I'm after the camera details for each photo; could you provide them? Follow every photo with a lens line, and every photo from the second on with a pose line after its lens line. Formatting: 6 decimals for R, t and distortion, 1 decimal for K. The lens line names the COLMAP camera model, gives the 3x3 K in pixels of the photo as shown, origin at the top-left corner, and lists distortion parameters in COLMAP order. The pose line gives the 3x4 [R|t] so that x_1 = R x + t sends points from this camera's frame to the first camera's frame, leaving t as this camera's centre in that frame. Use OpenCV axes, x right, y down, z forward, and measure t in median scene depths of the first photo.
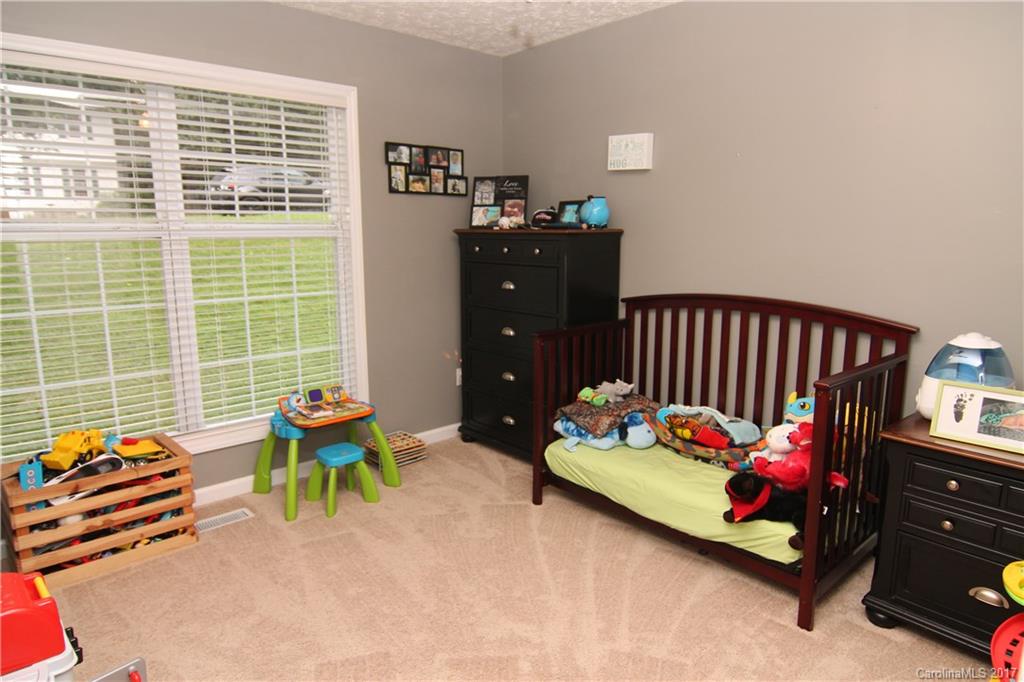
lens RADIAL K [[620.9, 0, 512.7], [0, 620.9, 338.8], [0, 0, 1]] dist [0.006071, 0.000738]
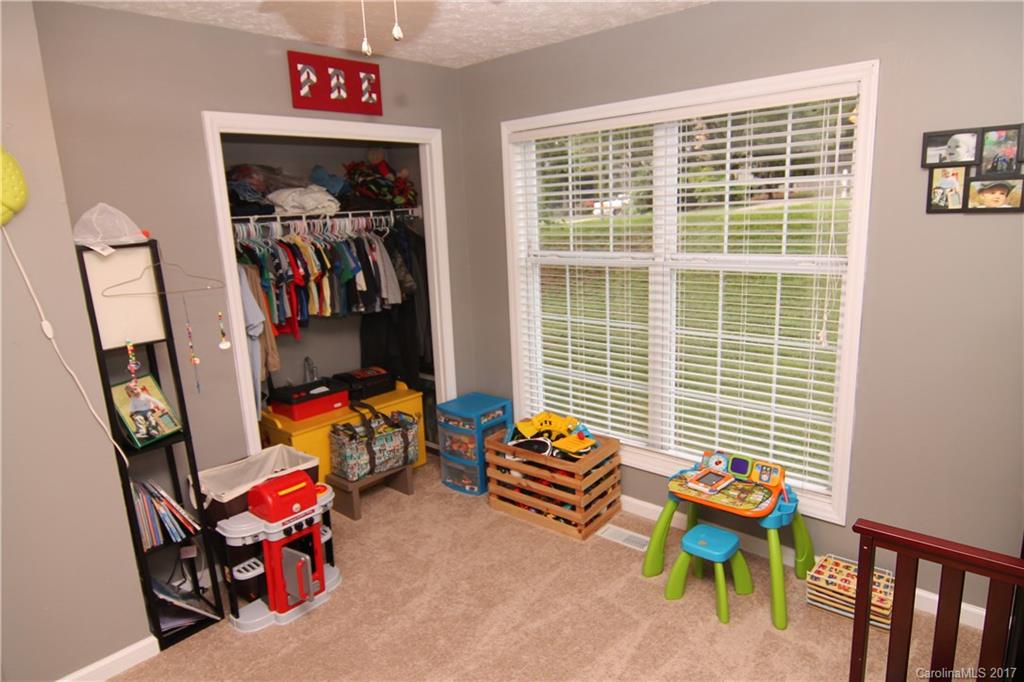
lens RADIAL K [[620.9, 0, 513.2], [0, 620.9, 342.8], [0, 0, 1]] dist [0.006071, 0.000738]
pose [[0.125511, 0.200630, -0.971594, 0.392460], [-0.142146, 0.972871, 0.182531, -0.166147], [0.981856, 0.115198, 0.150625, 0.520150]]
